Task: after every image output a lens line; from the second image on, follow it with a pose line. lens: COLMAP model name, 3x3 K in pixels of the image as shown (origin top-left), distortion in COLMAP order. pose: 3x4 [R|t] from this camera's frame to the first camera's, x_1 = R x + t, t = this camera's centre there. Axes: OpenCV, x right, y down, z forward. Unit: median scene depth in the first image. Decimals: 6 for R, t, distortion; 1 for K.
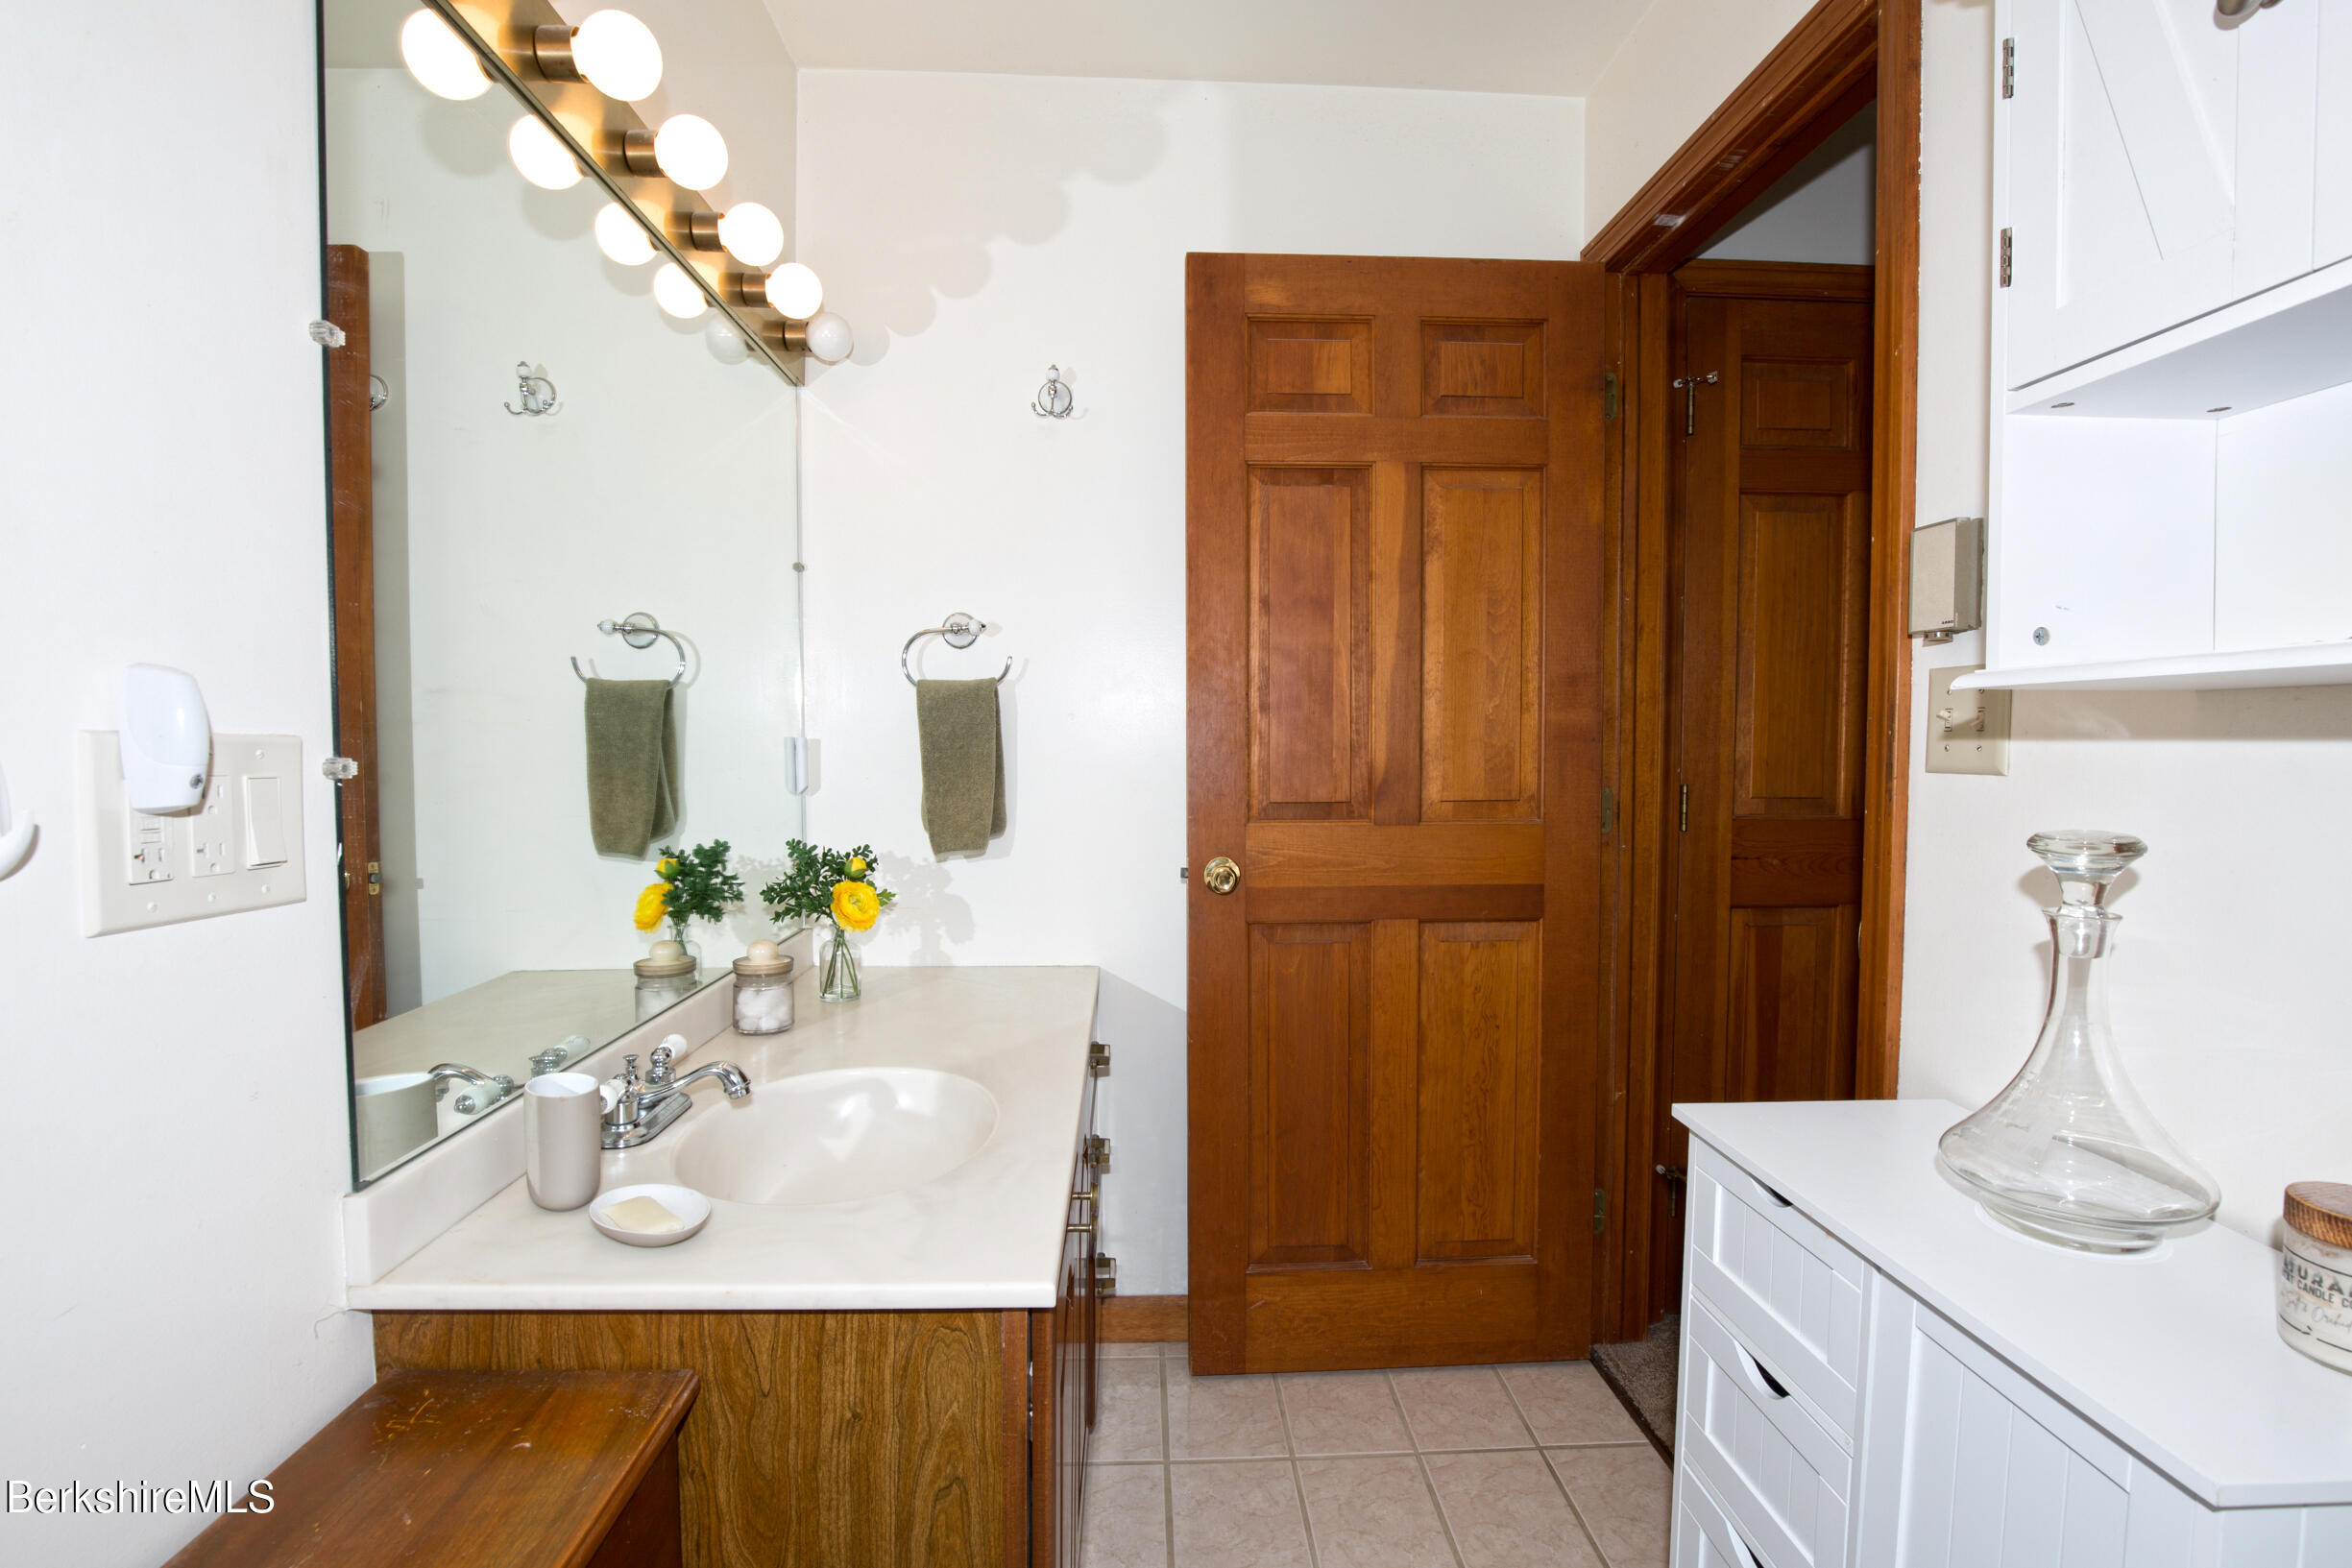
lens RADIAL K [[1107.5, 0, 1185.3], [0, 1107.5, 787.5], [0, 0, 1]] dist [-0.033453, 0.003846]
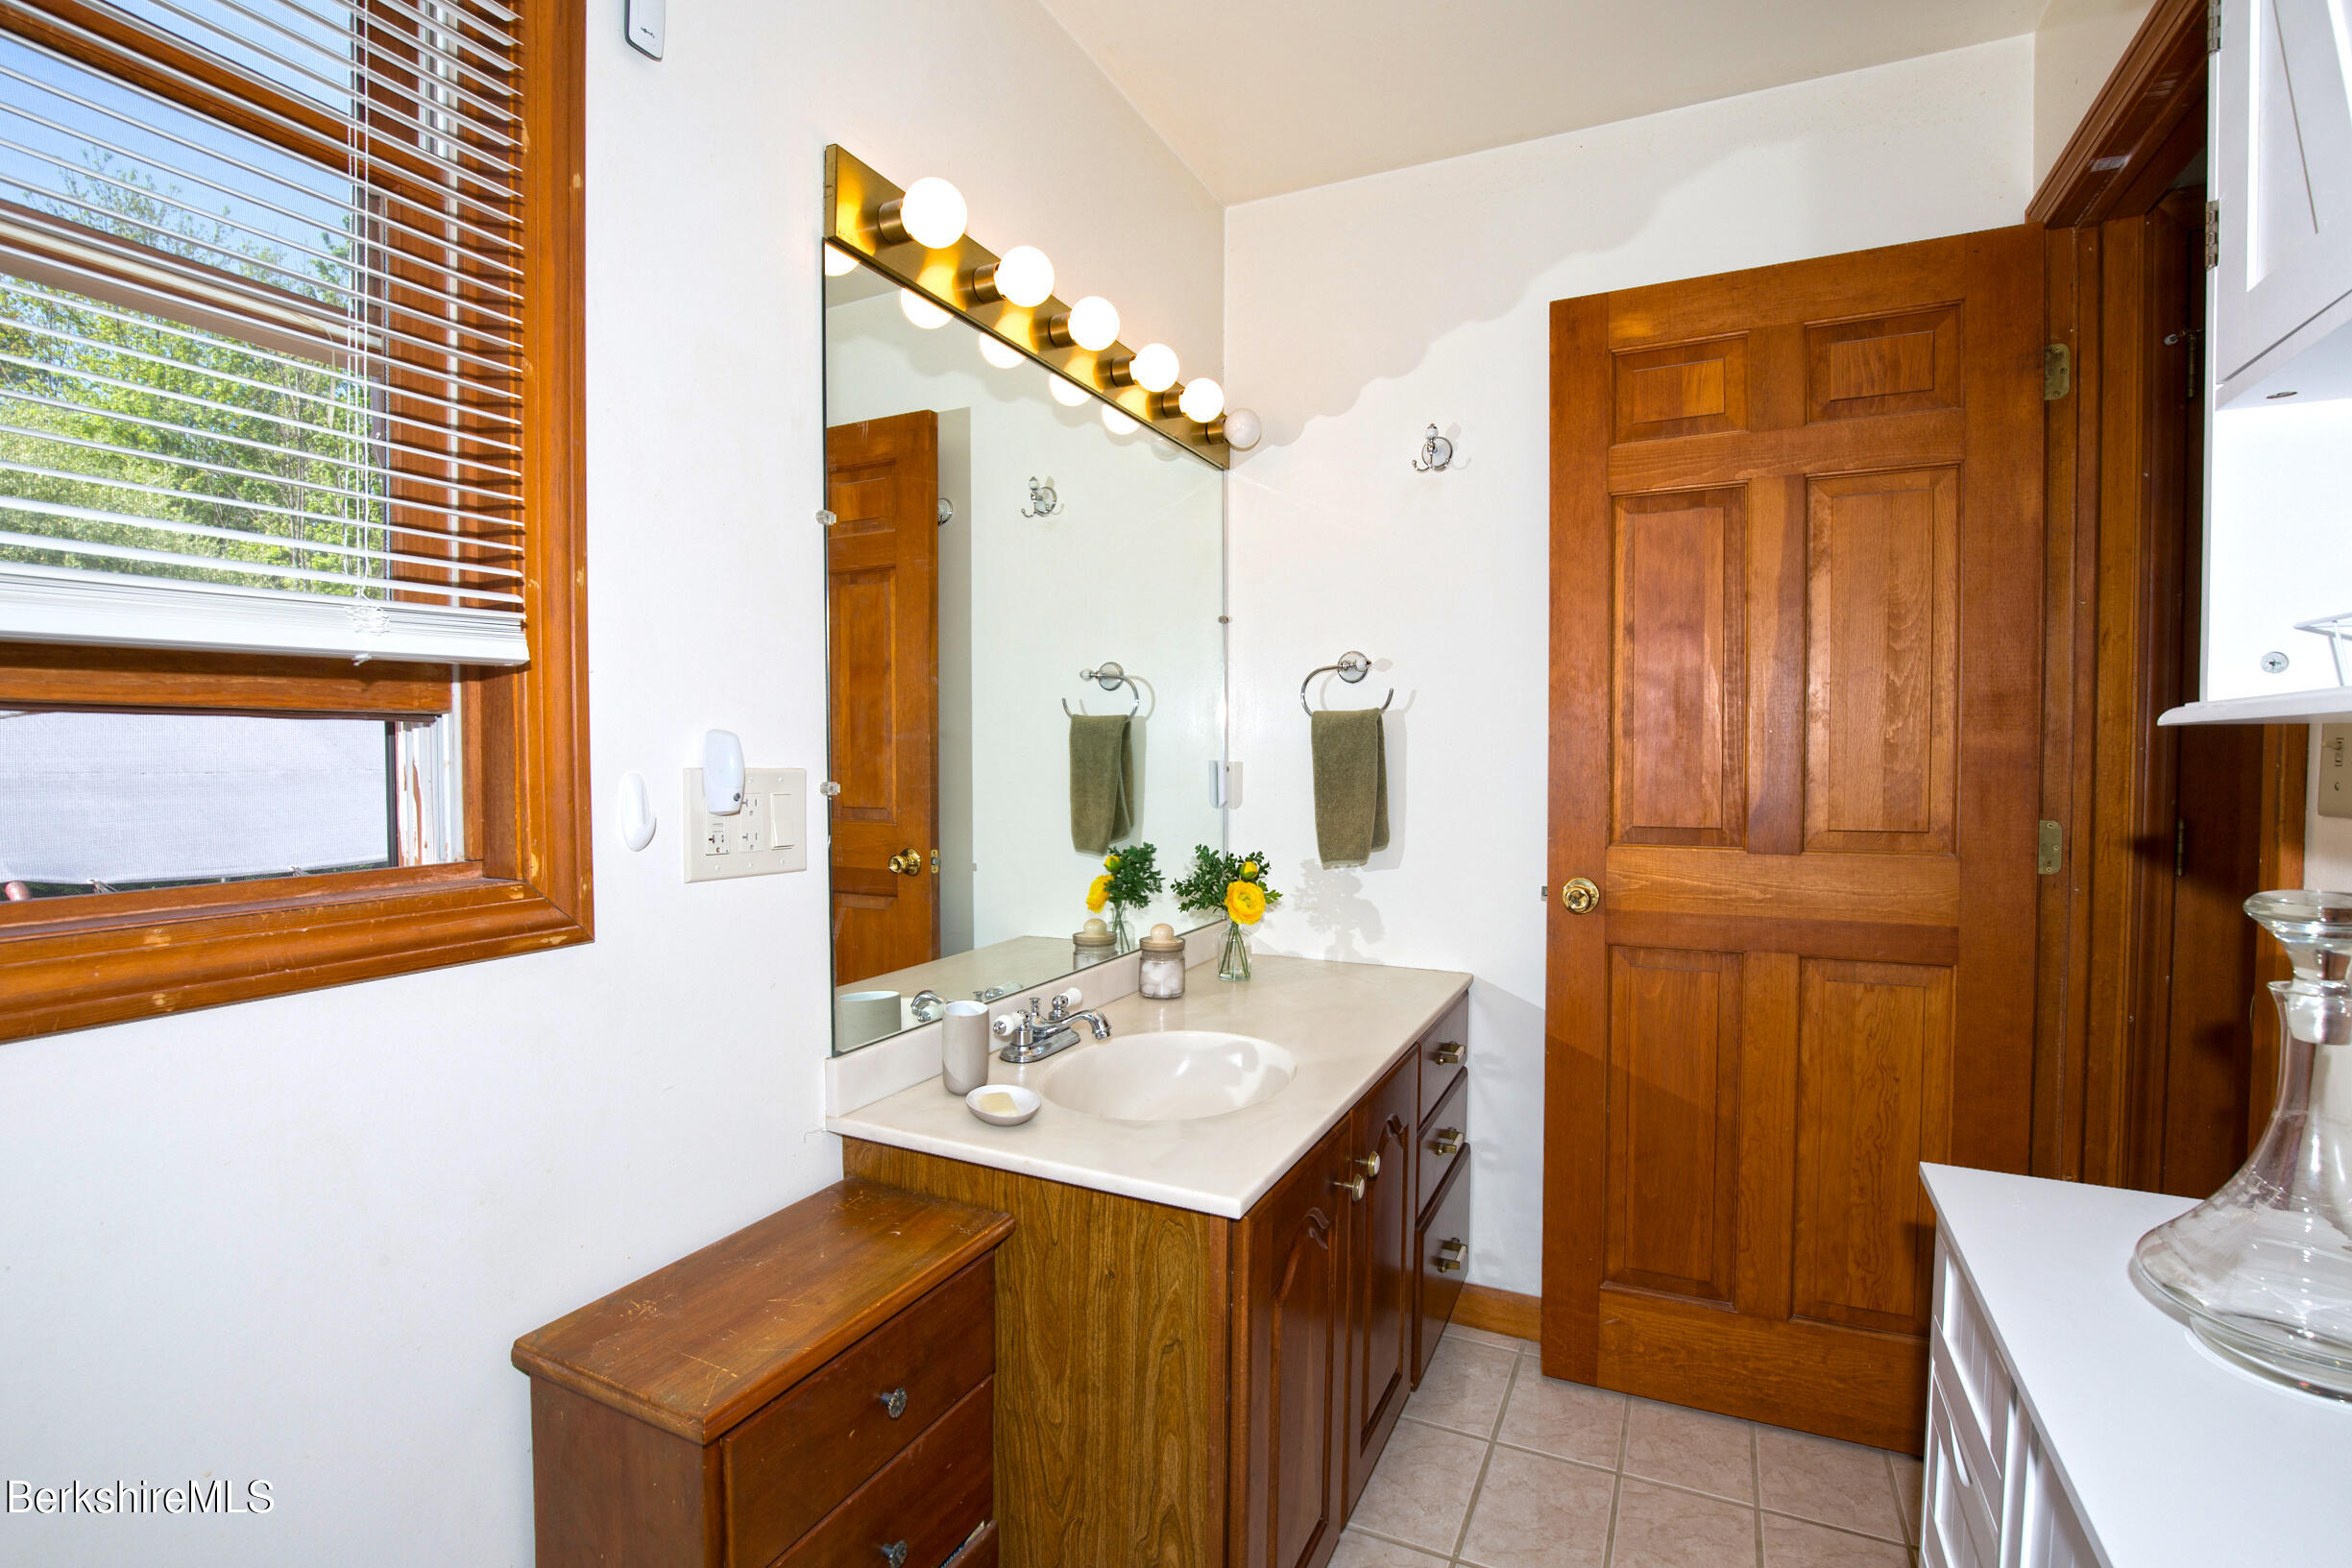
lens RADIAL K [[1084.4, 0, 1190.3], [0, 1084.4, 785.6], [0, 0, 1]] dist [-0.031133, 0.002533]
pose [[0.878824, 0.013190, -0.476963, 0.192013], [-0.019085, 0.999790, -0.007517, -0.008742], [0.476764, 0.015710, 0.878891, -0.061161]]
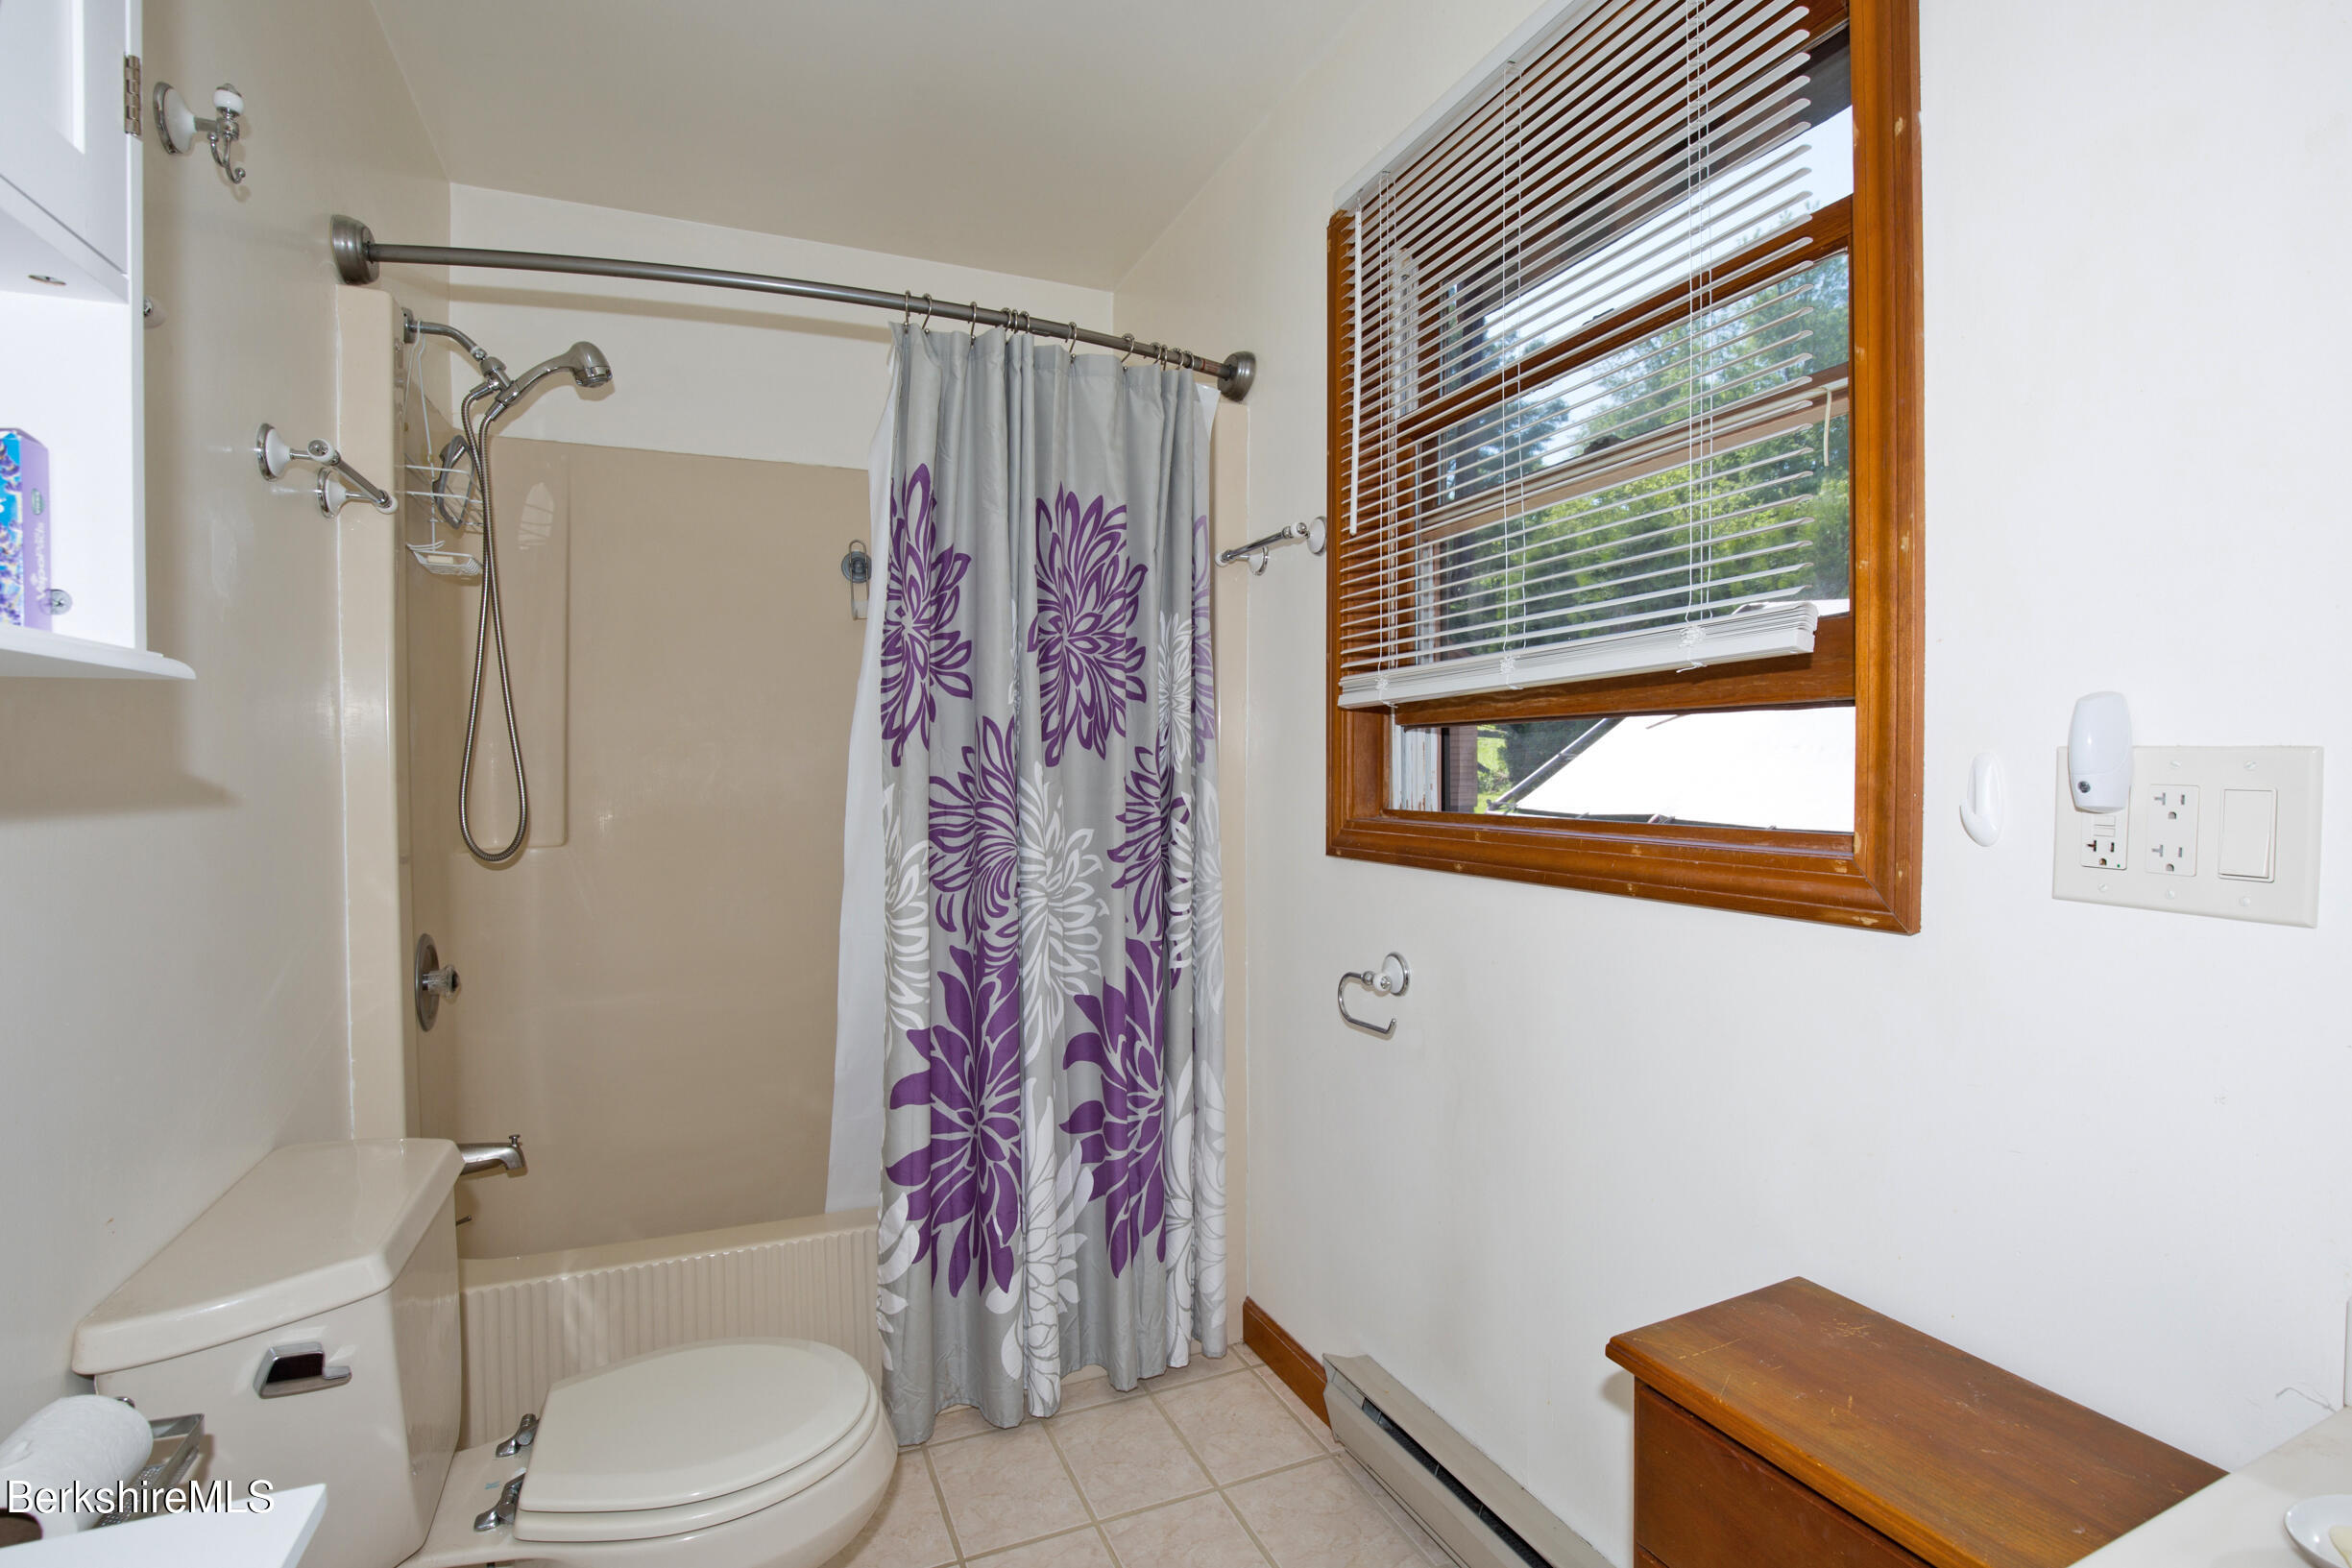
lens RADIAL K [[1084.4, 0, 1190.3], [0, 1084.4, 785.6], [0, 0, 1]] dist [-0.031133, 0.002533]
pose [[-0.936591, 0.009051, -0.350308, 0.156302], [-0.011893, 0.998269, 0.057591, -0.022370], [0.350224, 0.058105, -0.934862, 0.619807]]
